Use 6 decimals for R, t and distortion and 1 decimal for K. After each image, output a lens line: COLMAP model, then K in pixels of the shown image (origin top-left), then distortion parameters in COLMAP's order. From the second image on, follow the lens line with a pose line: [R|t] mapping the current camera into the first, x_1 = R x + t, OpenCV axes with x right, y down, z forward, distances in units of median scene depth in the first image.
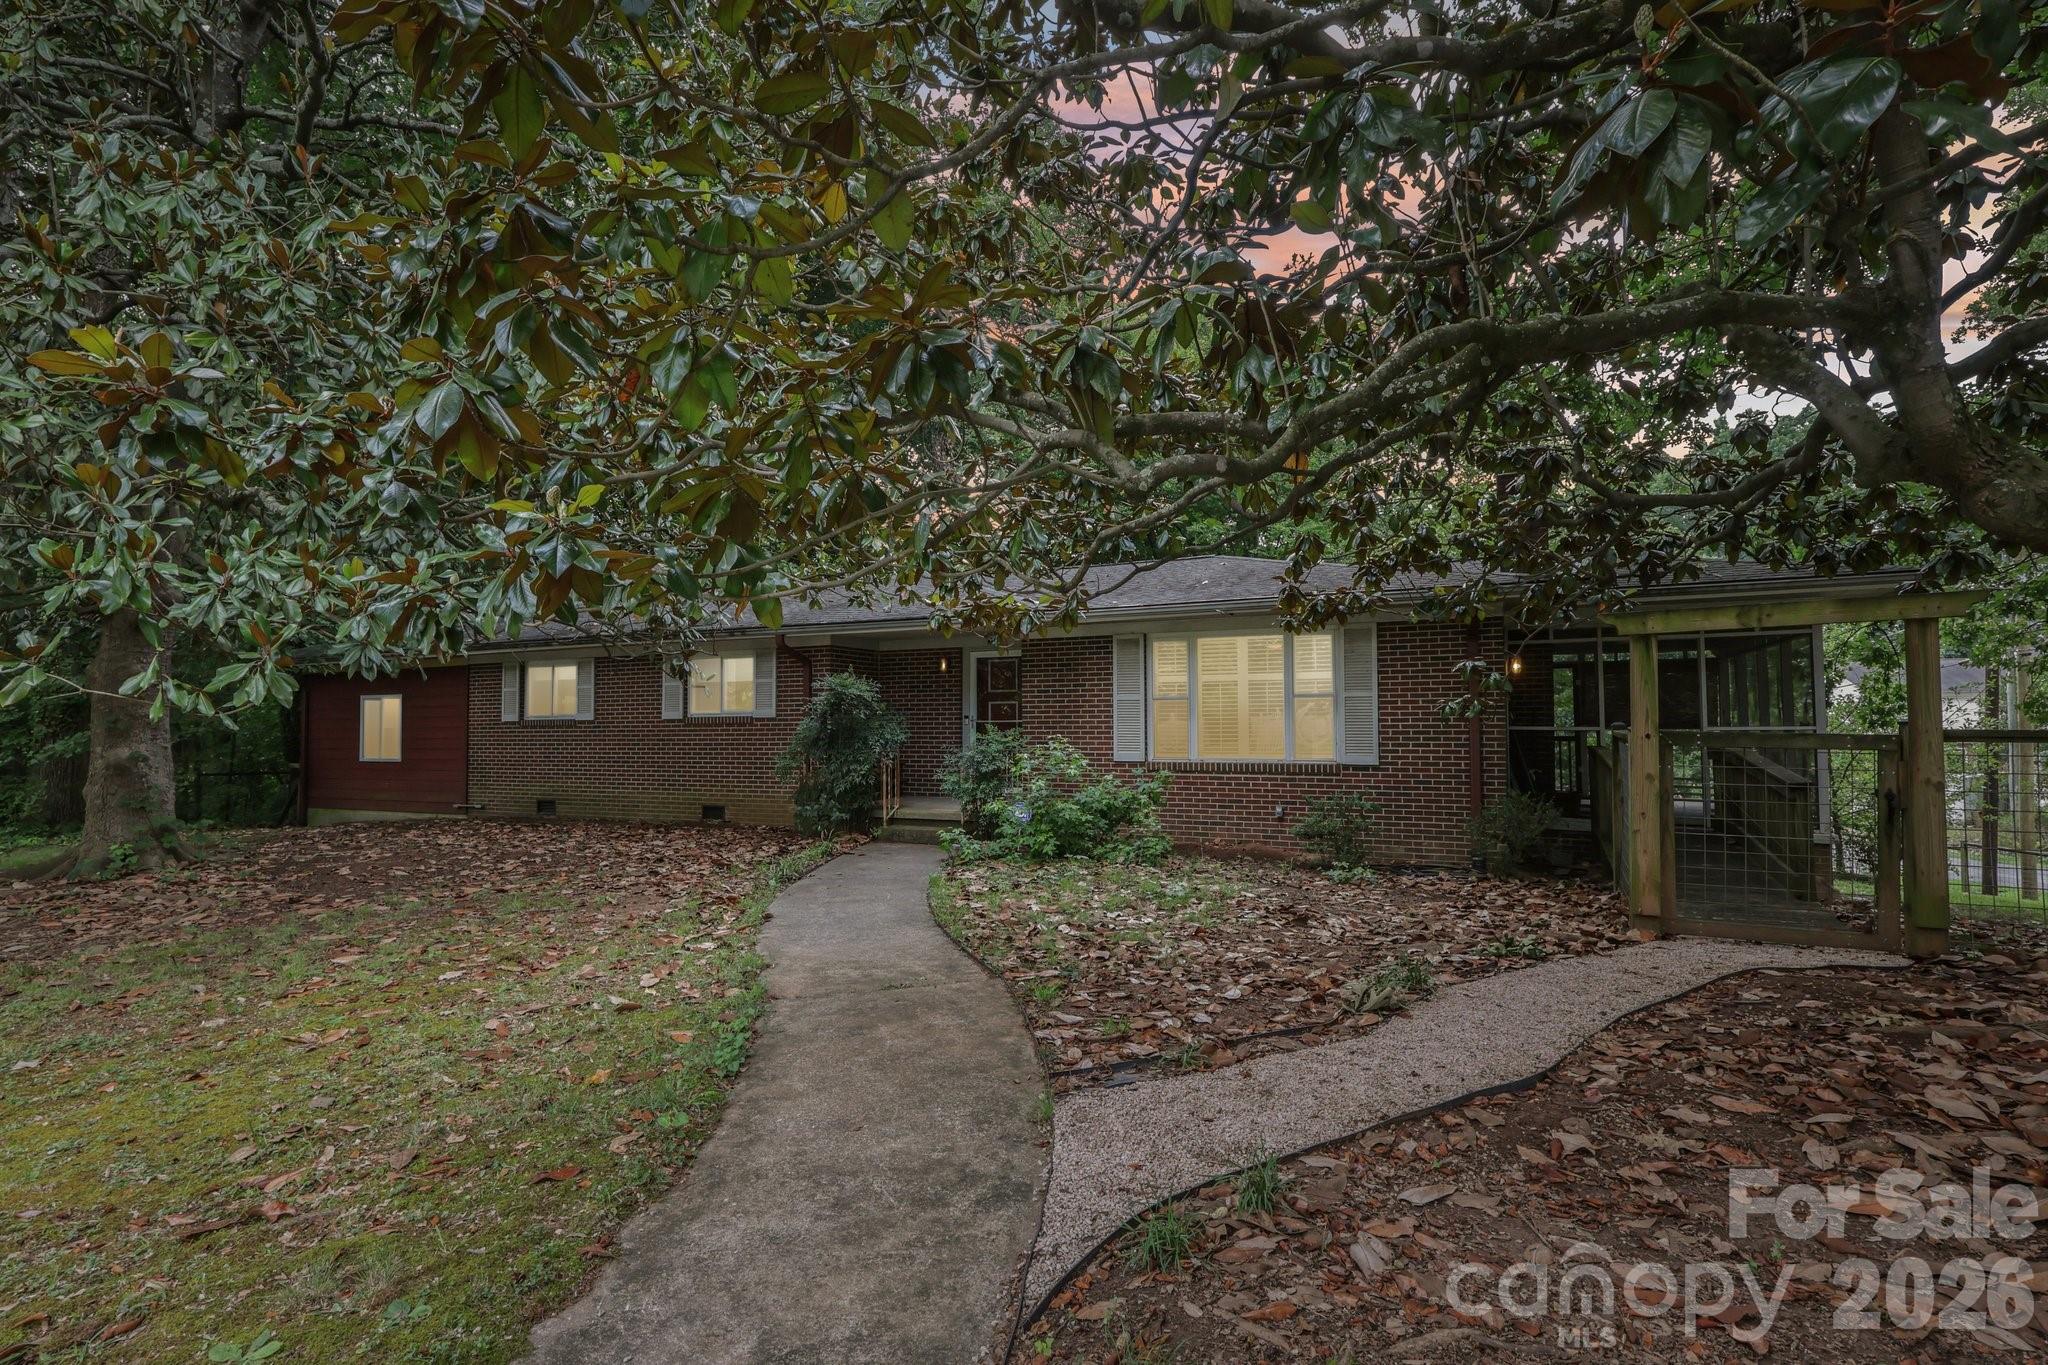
lens RADIAL K [[973.7, 0, 1024.5], [0, 973.7, 687.0], [0, 0, 1]] dist [-0.004041, 0.000224]
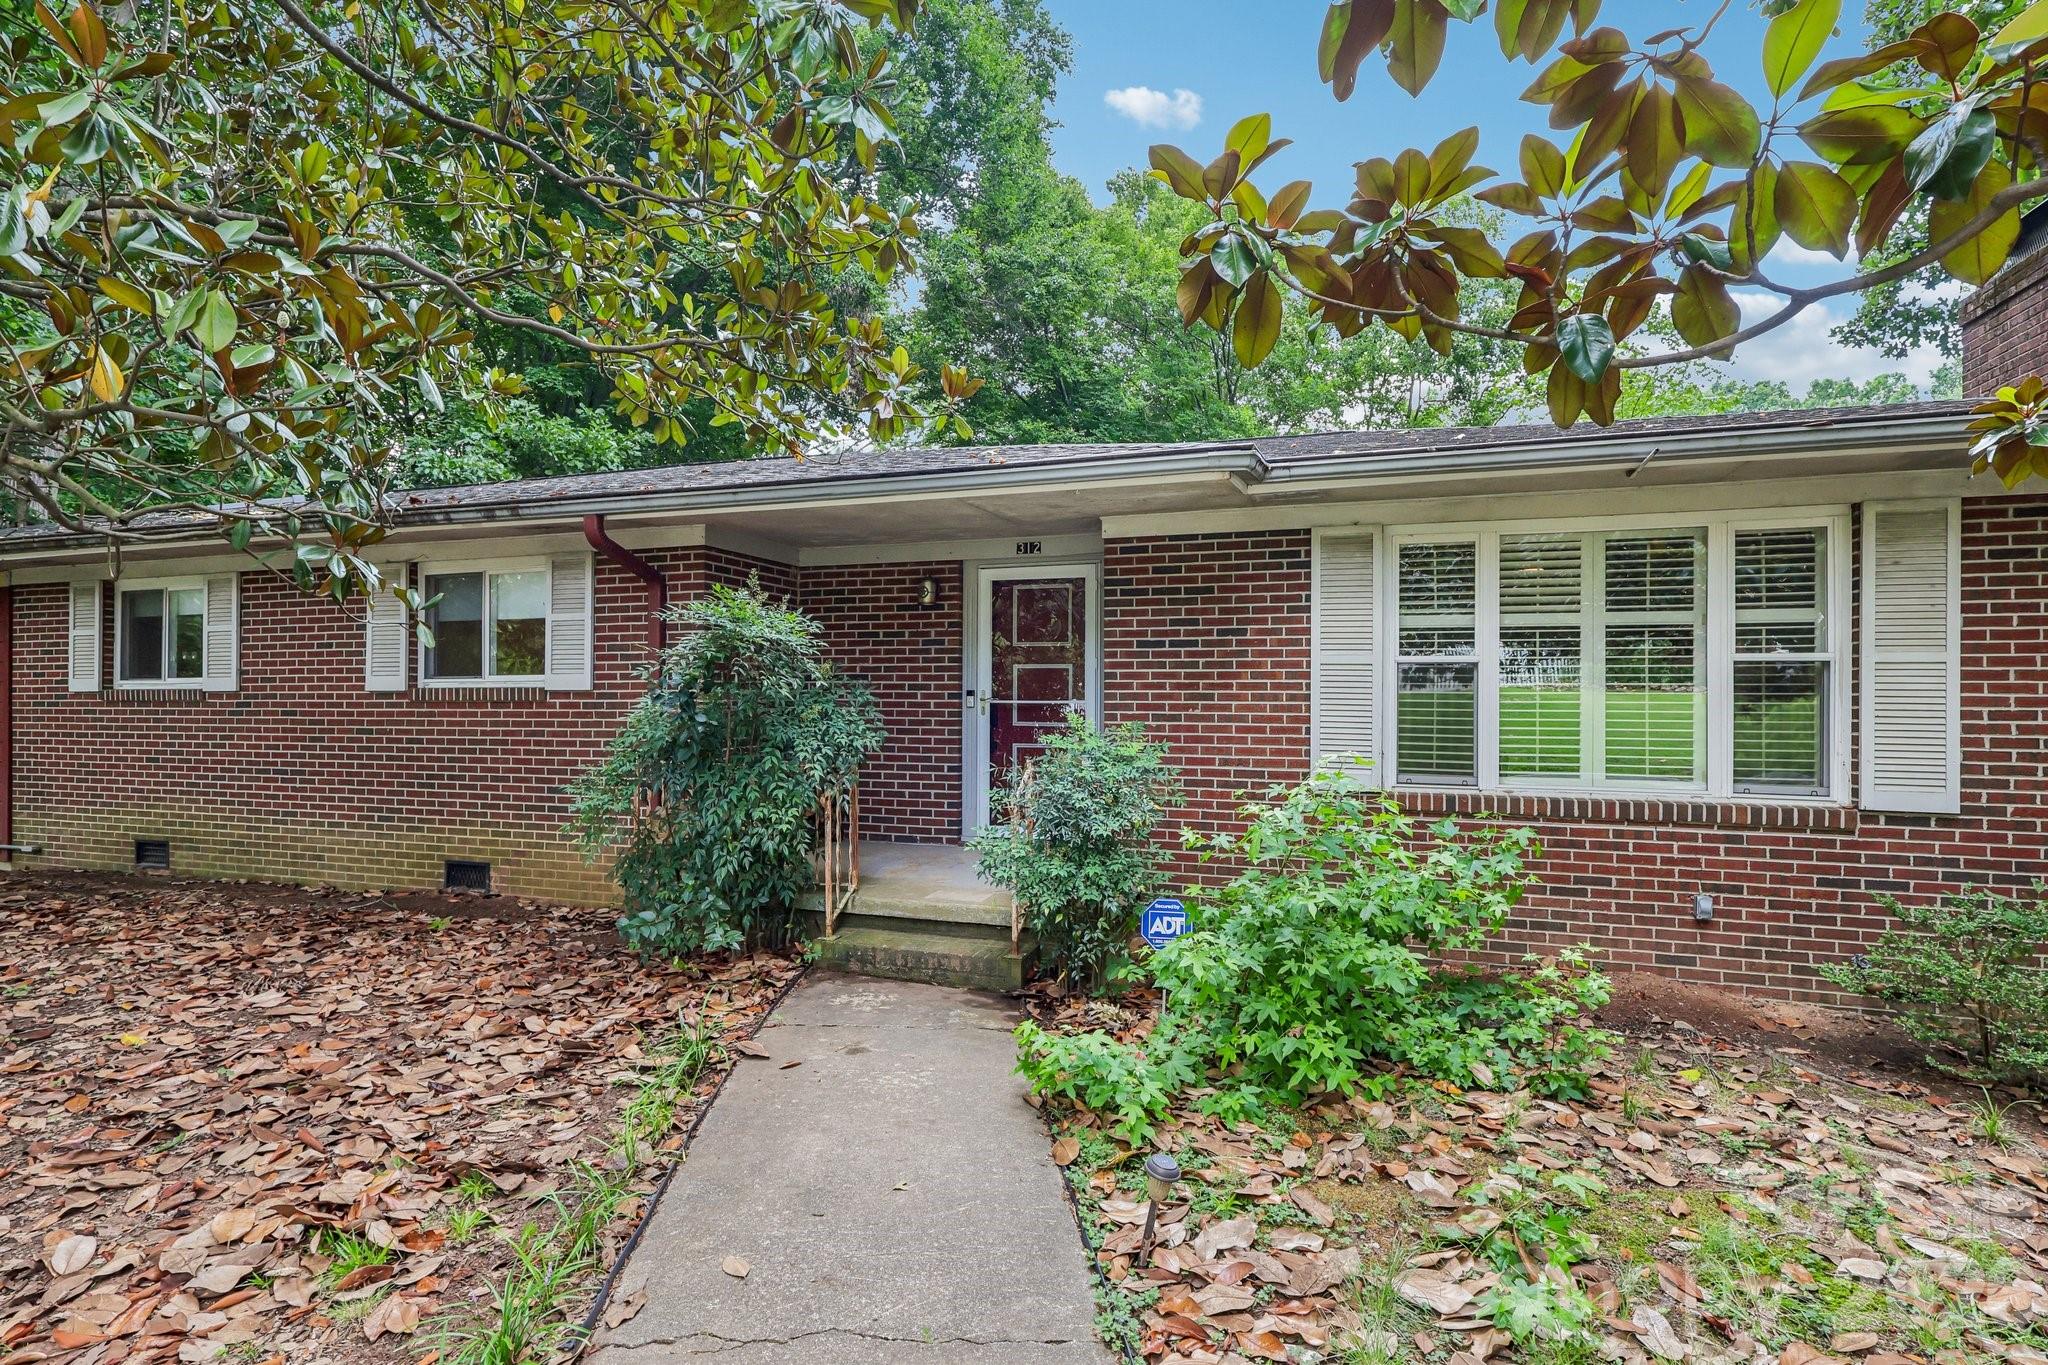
lens RADIAL K [[973.7, 0, 1025.2], [0, 973.7, 684.1], [0, 0, 1]] dist [-0.004041, 0.000224]
pose [[0.994223, 0.011054, 0.106767, -0.104552], [-0.014505, 0.999395, 0.031596, 0.011405], [-0.106353, -0.032962, 0.993782, 0.555567]]
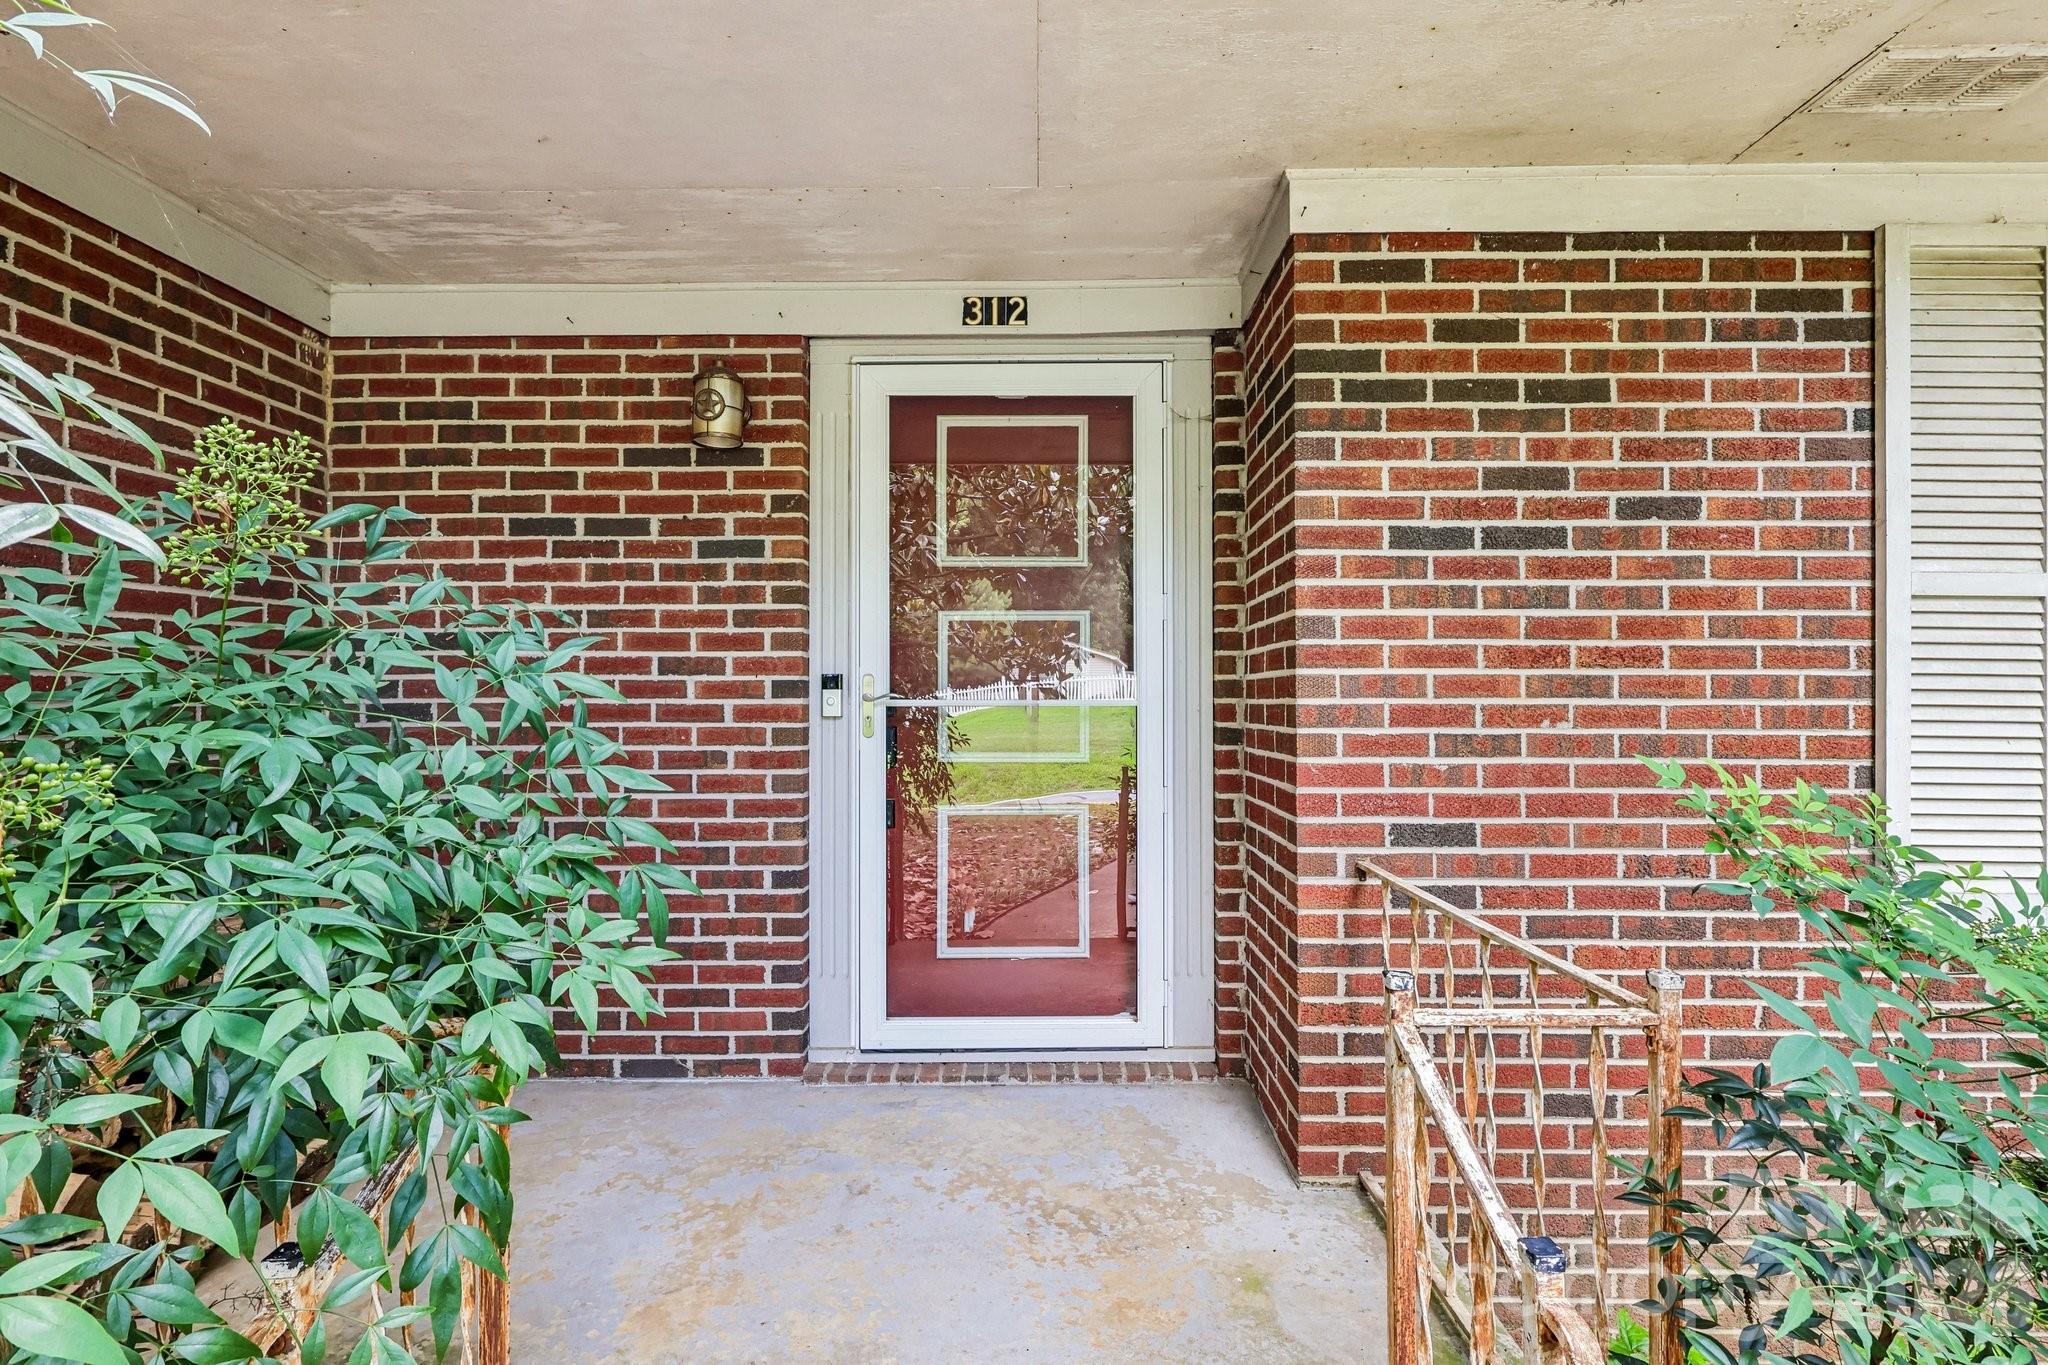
lens RADIAL K [[973.7, 0, 1022.8], [0, 973.7, 696.4], [0, 0, 1]] dist [-0.004041, 0.000224]
pose [[0.912403, 0.009164, 0.409191, -0.129453], [-0.025049, 0.999126, 0.033477, 0.032373], [-0.408526, -0.040794, 0.911834, 0.950260]]
